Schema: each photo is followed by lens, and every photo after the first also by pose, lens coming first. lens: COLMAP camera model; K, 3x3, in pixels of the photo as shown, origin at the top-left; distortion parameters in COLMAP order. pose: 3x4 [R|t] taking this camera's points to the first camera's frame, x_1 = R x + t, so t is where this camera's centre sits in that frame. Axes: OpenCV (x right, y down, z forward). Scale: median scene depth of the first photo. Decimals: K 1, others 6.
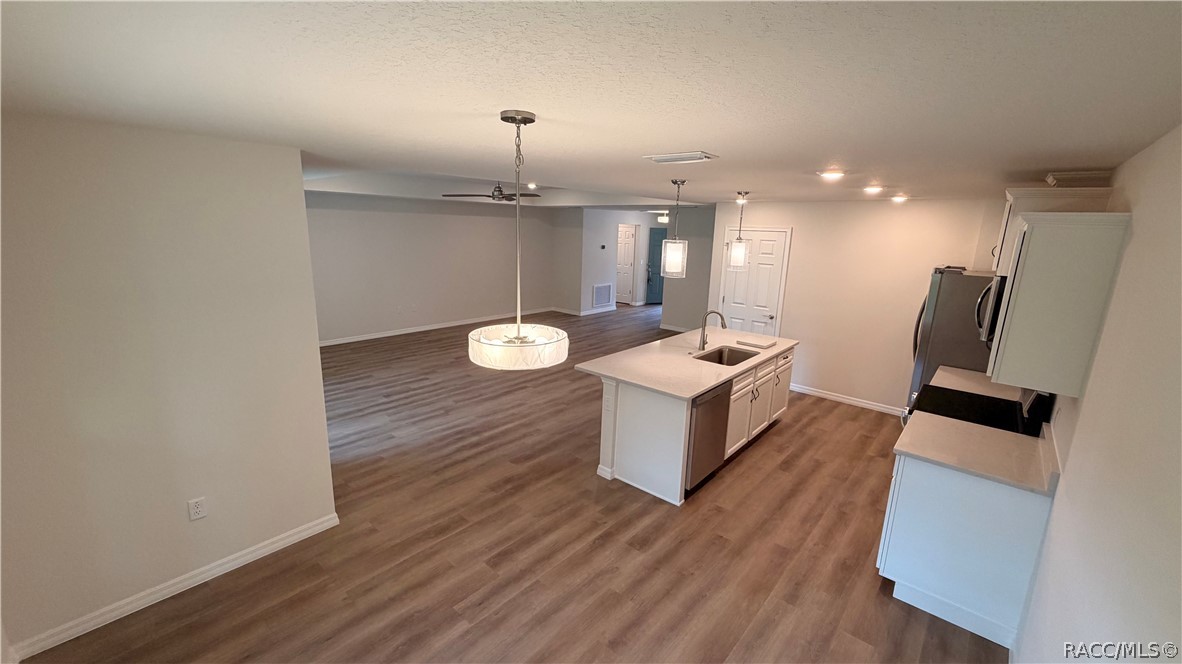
lens RADIAL K [[473.7, 0, 587.2], [0, 473.7, 330.9], [0, 0, 1]] dist [0.000633, 0.000405]
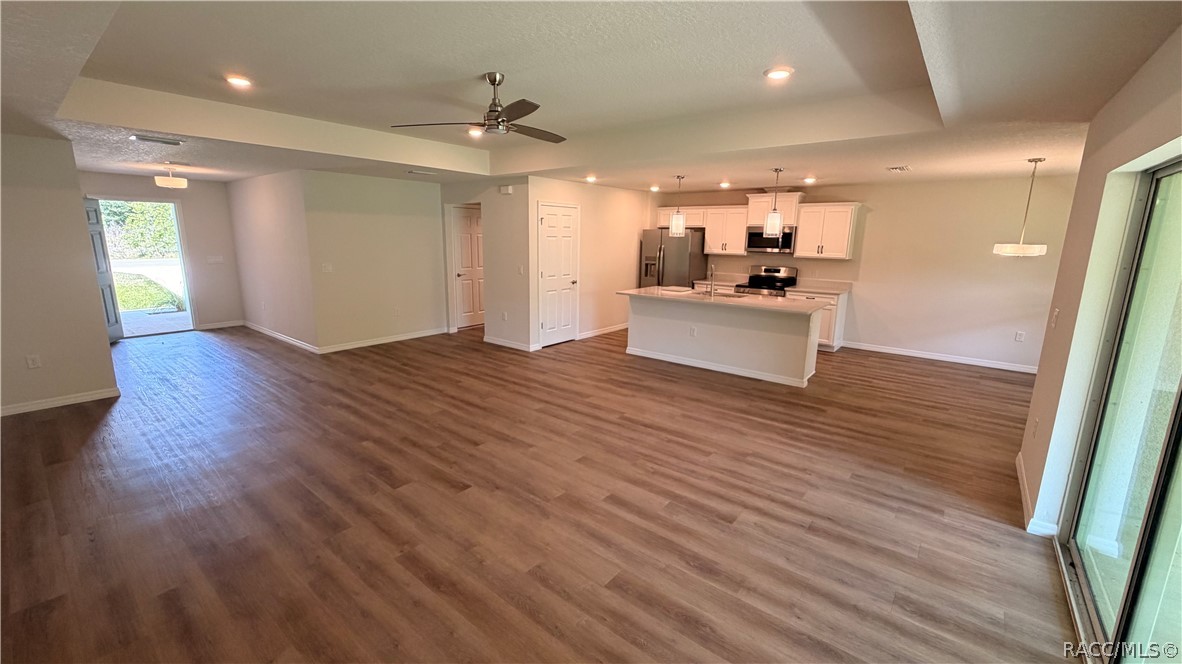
lens RADIAL K [[473.7, 0, 589.3], [0, 473.7, 331.3], [0, 0, 1]] dist [0.000633, 0.000405]
pose [[-0.040522, -0.228287, 0.972750, -0.938986], [0.201623, 0.951655, 0.231736, -0.215844], [-0.978625, 0.205519, 0.007465, 1.200150]]
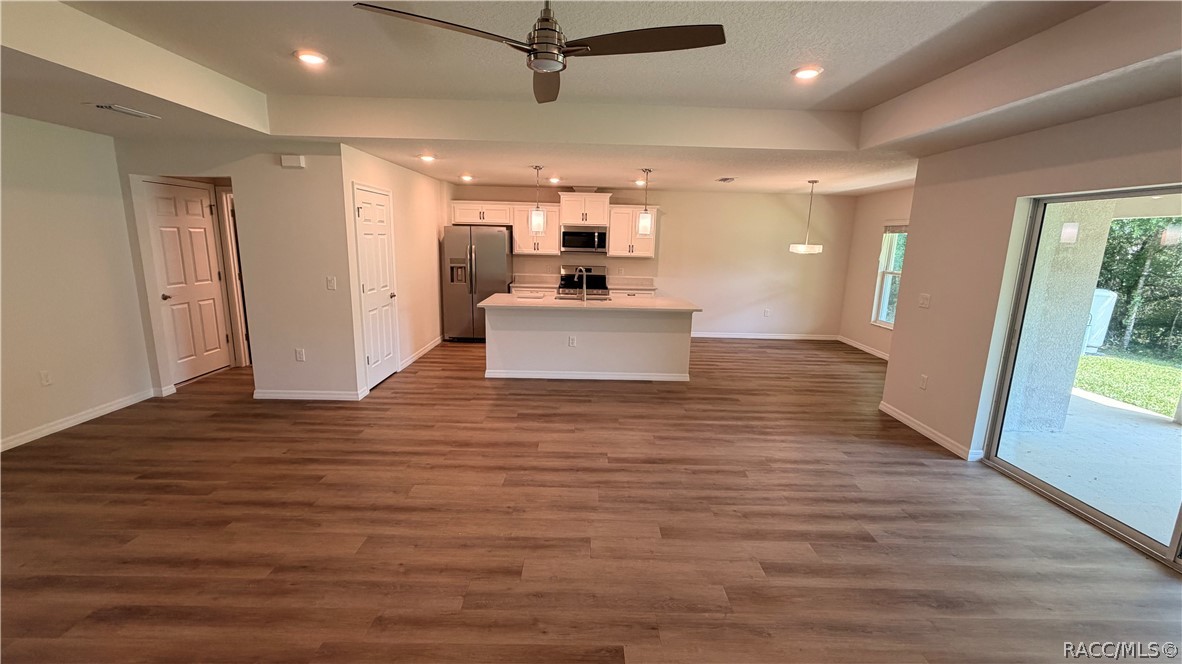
lens RADIAL K [[473.7, 0, 589.2], [0, 473.7, 328.9], [0, 0, 1]] dist [0.000633, 0.000405]
pose [[-0.666111, -0.185361, 0.722452, -0.592746], [0.118361, 0.930081, 0.347763, -0.282232], [-0.736401, 0.317159, -0.597598, 1.556704]]
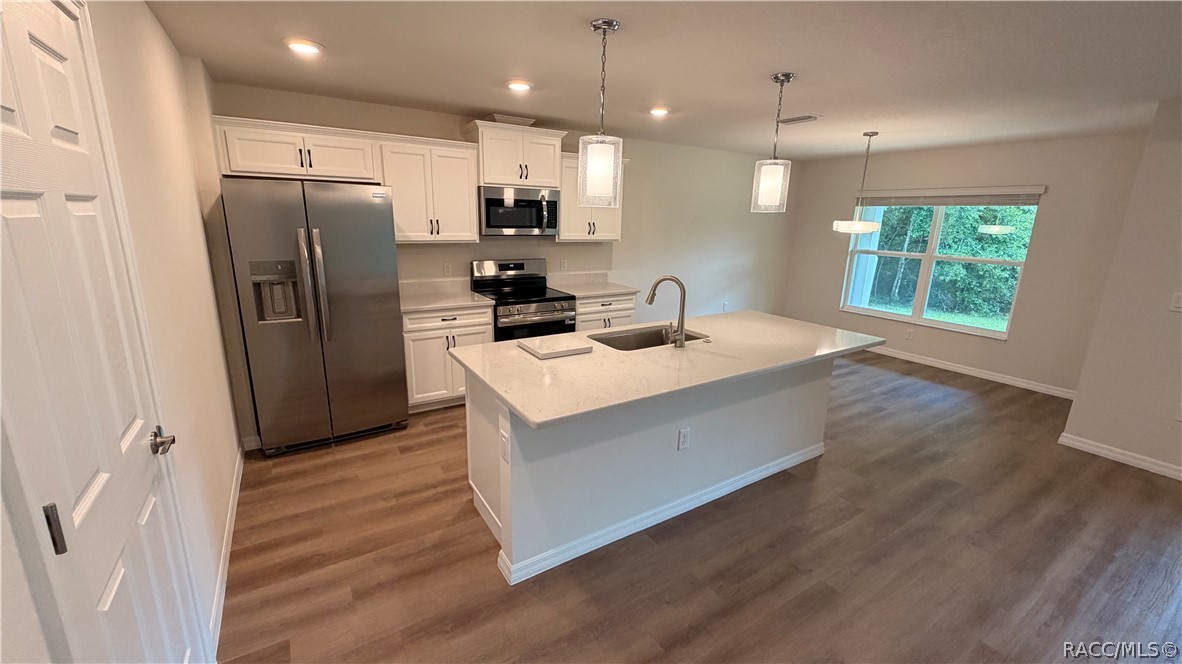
lens RADIAL K [[473.7, 0, 588.9], [0, 473.7, 329.3], [0, 0, 1]] dist [0.000633, 0.000405]
pose [[-0.959581, -0.117696, 0.255641, 0.181027], [0.006719, 0.898514, 0.438893, -0.209823], [-0.281353, 0.422871, -0.861406, 1.360226]]
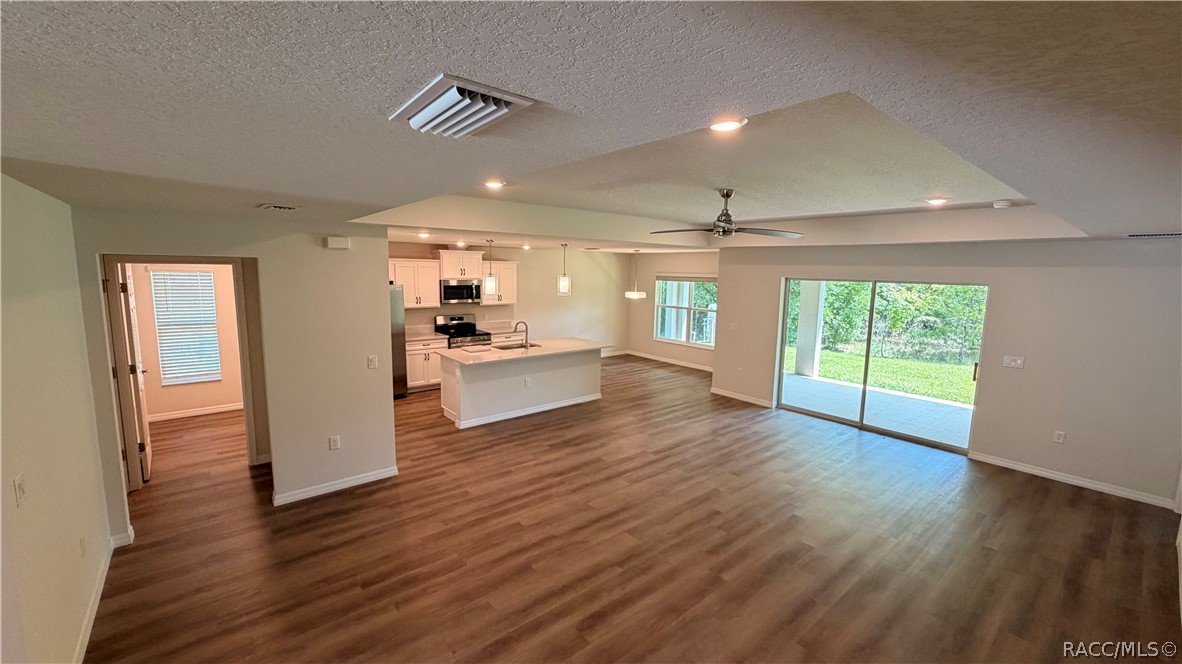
lens RADIAL K [[473.7, 0, 588.7], [0, 473.7, 331.8], [0, 0, 1]] dist [0.000633, 0.000405]
pose [[-0.987224, -0.067863, 0.144163, -0.142332], [-0.013722, 0.937617, 0.347398, -0.470286], [-0.158745, 0.340981, -0.926570, 2.075558]]
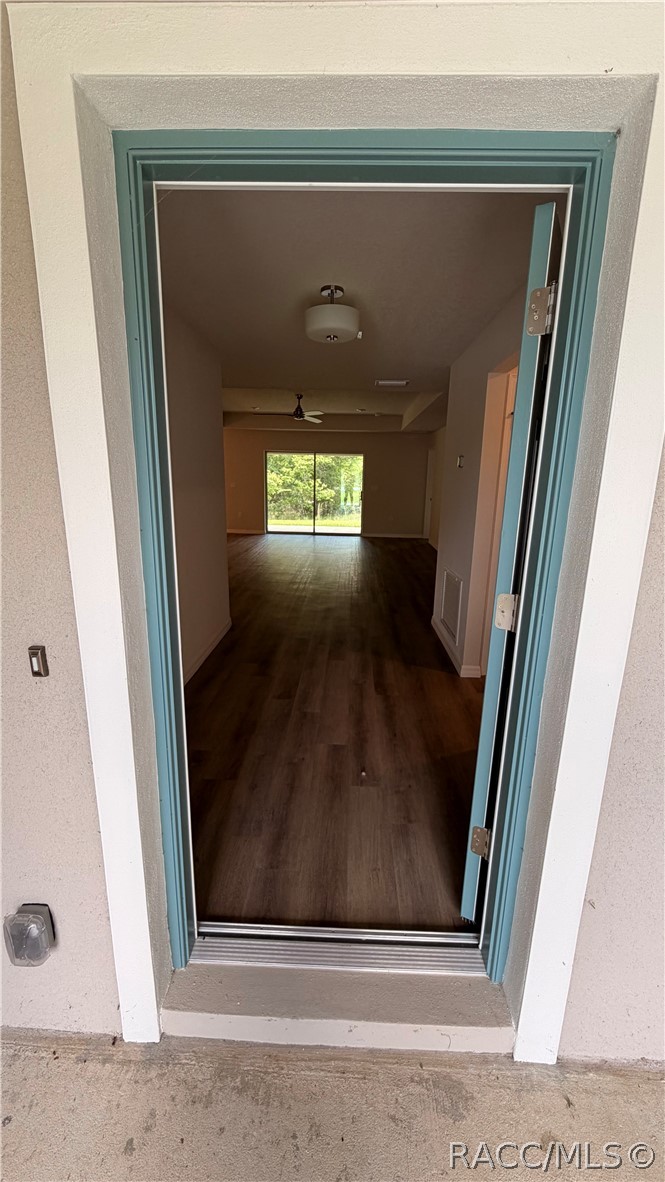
lens RADIAL K [[473.7, 0, 322.3], [0, 473.7, 592.6], [0, 0, 1]] dist [0.000633, 0.000405]
pose [[-0.788735, 0.106787, -0.605387, 0.695688], [-0.171809, 0.907259, 0.383879, -0.442915], [0.590236, 0.406790, -0.697240, 2.623221]]
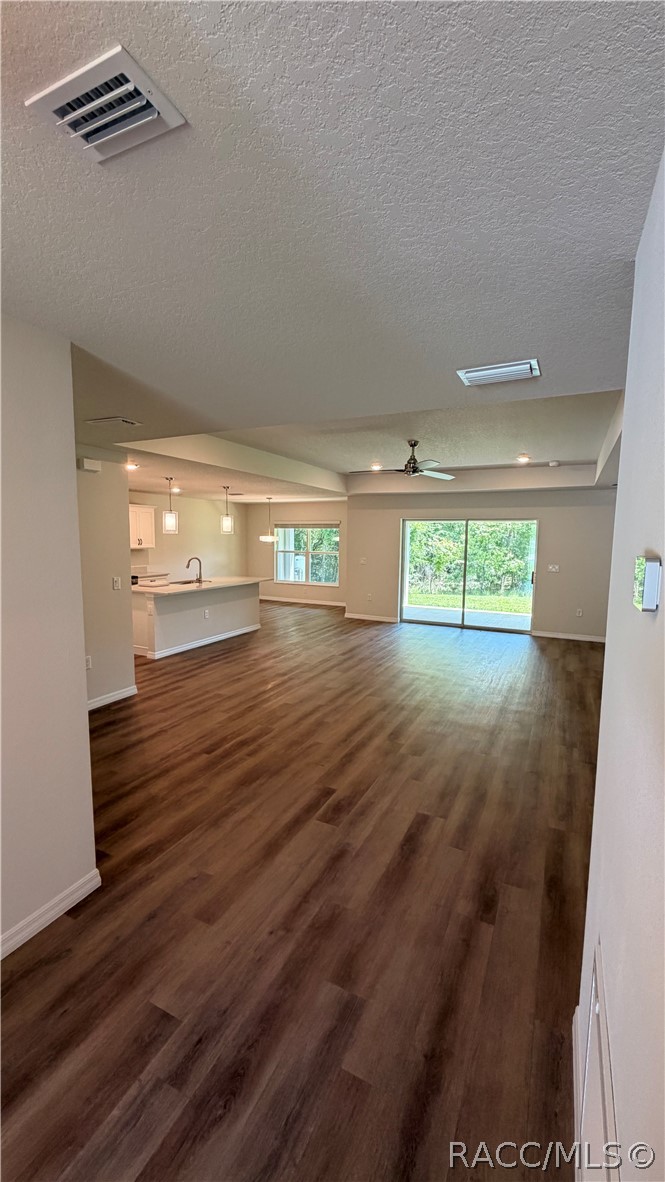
lens RADIAL K [[473.7, 0, 335.5], [0, 473.7, 589.9], [0, 0, 1]] dist [0.000633, 0.000405]
pose [[-0.963194, -0.012176, -0.268532, 0.207664], [-0.098603, 0.945342, 0.310814, -0.420816], [0.250070, 0.325852, -0.911749, 2.279835]]
